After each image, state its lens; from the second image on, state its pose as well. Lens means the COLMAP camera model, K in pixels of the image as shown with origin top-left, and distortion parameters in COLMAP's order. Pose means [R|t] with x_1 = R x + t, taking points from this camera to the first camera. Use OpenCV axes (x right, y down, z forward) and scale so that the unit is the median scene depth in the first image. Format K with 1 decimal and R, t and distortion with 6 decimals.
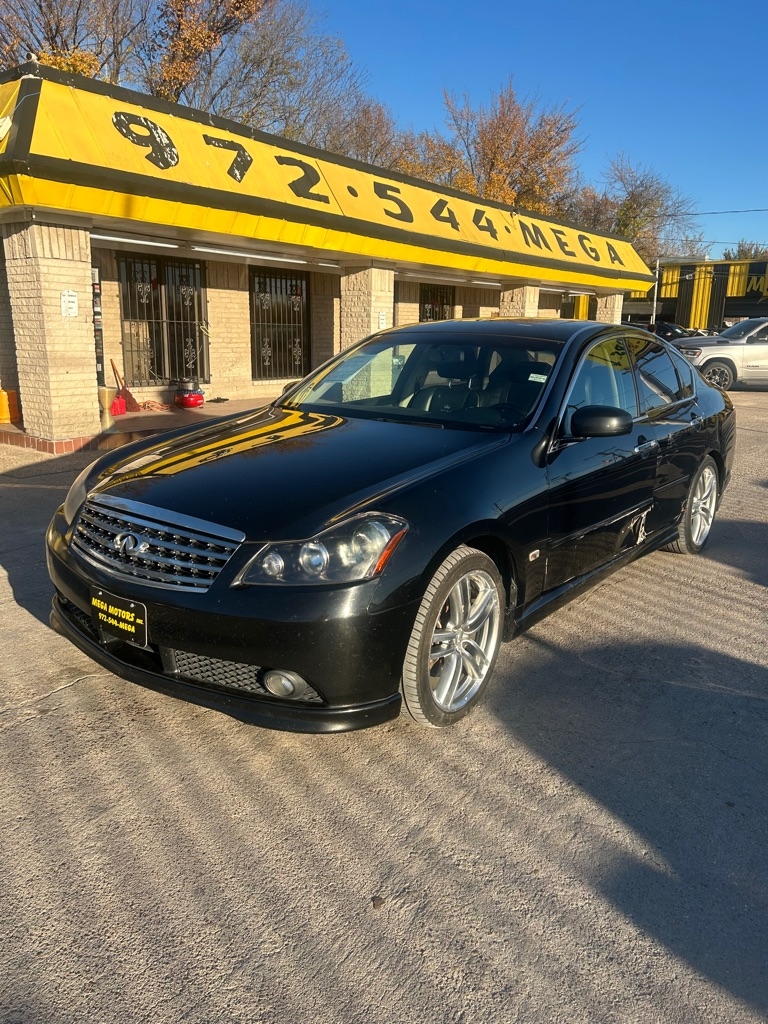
lens RADIAL K [[769.2, 0, 384.0], [0, 769.2, 512.0], [0, 0, 1]] dist [0.014020, -0.006101]
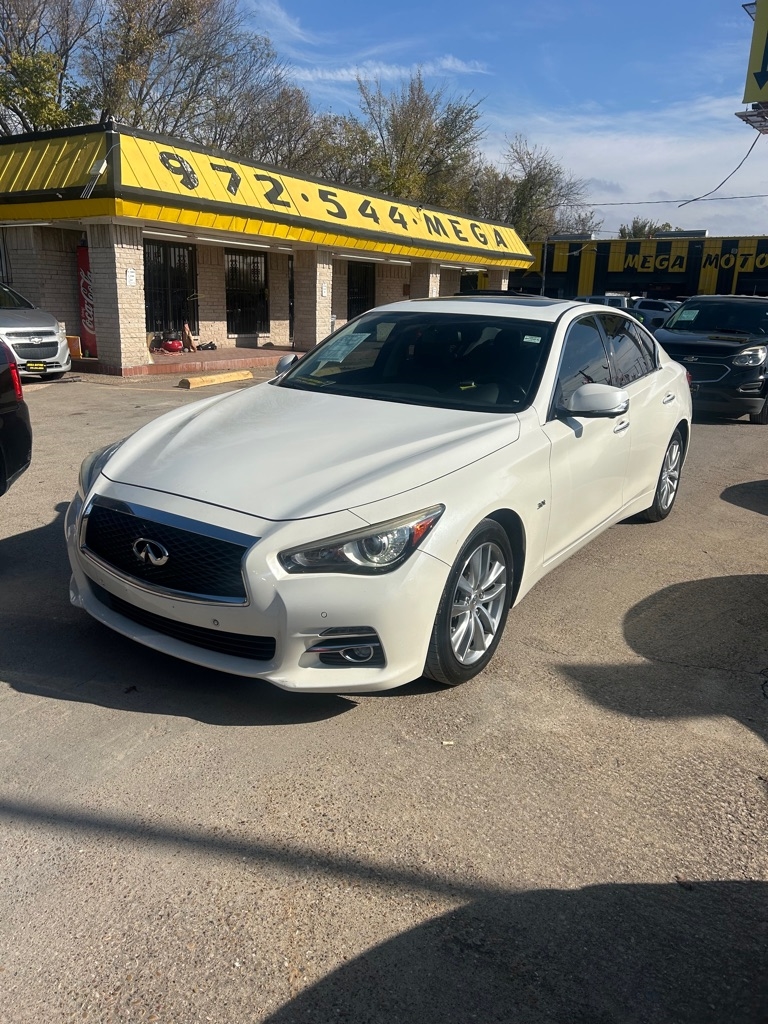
lens RADIAL K [[765.5, 0, 384.0], [0, 765.5, 512.0], [0, 0, 1]] dist [0.055618, -0.072109]
pose [[0.994107, -0.018747, 0.106772, -0.051910], [0.014605, 0.999115, 0.039442, 0.094775], [-0.107417, -0.037651, 0.993501, -0.393348]]
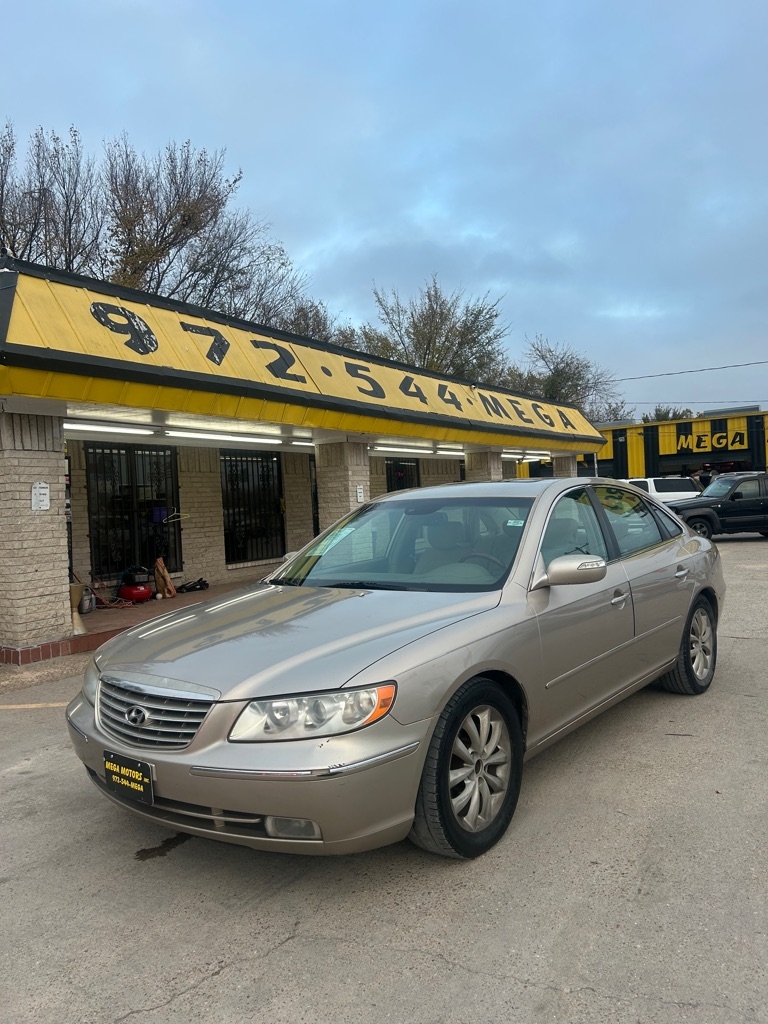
lens RADIAL K [[765.5, 0, 384.0], [0, 765.5, 512.0], [0, 0, 1]] dist [0.055618, -0.072109]
pose [[0.994944, -0.066919, 0.074892, -0.047193], [0.081906, 0.972181, -0.219445, -0.011535], [-0.058123, 0.224470, 0.972746, 0.059342]]
